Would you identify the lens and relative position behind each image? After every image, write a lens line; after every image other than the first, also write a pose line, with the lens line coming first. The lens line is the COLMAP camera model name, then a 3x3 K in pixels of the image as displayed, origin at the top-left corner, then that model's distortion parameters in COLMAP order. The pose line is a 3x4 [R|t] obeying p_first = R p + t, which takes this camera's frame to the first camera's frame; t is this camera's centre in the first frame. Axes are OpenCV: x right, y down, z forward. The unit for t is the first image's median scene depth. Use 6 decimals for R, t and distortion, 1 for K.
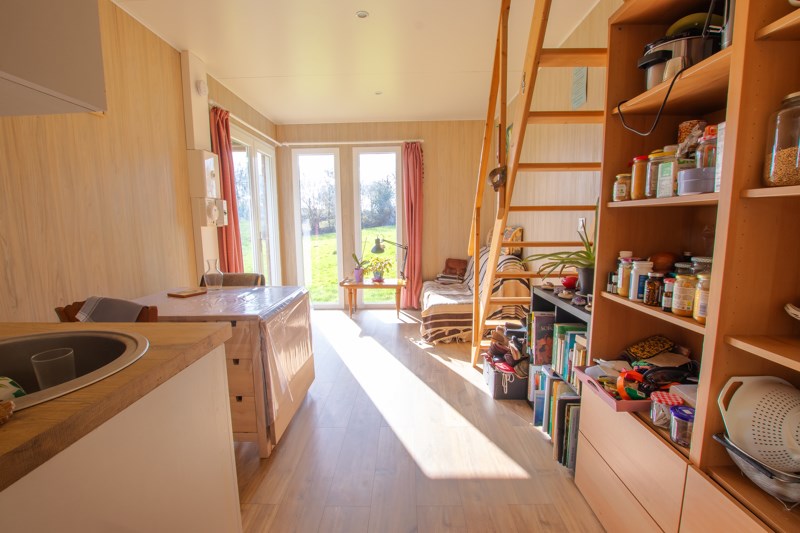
lens RADIAL K [[371.1, 0, 400.1], [0, 371.1, 270.2], [0, 0, 1]] dist [-0.035071, 0.005894]
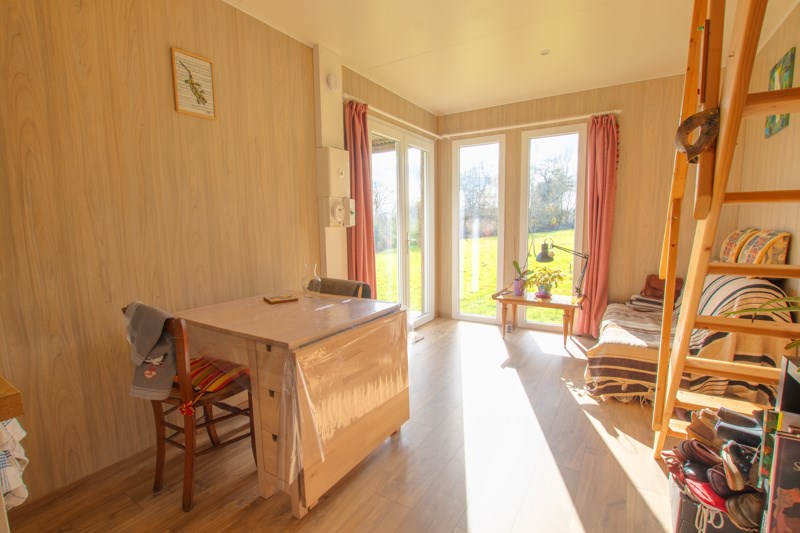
lens RADIAL K [[371.1, 0, 400.1], [0, 371.1, 270.2], [0, 0, 1]] dist [-0.035071, 0.005894]
pose [[0.858254, 0.064914, -0.509103, 0.100106], [-0.064131, 0.997759, 0.019107, -0.030295], [0.509202, 0.016251, 0.860494, 0.214914]]
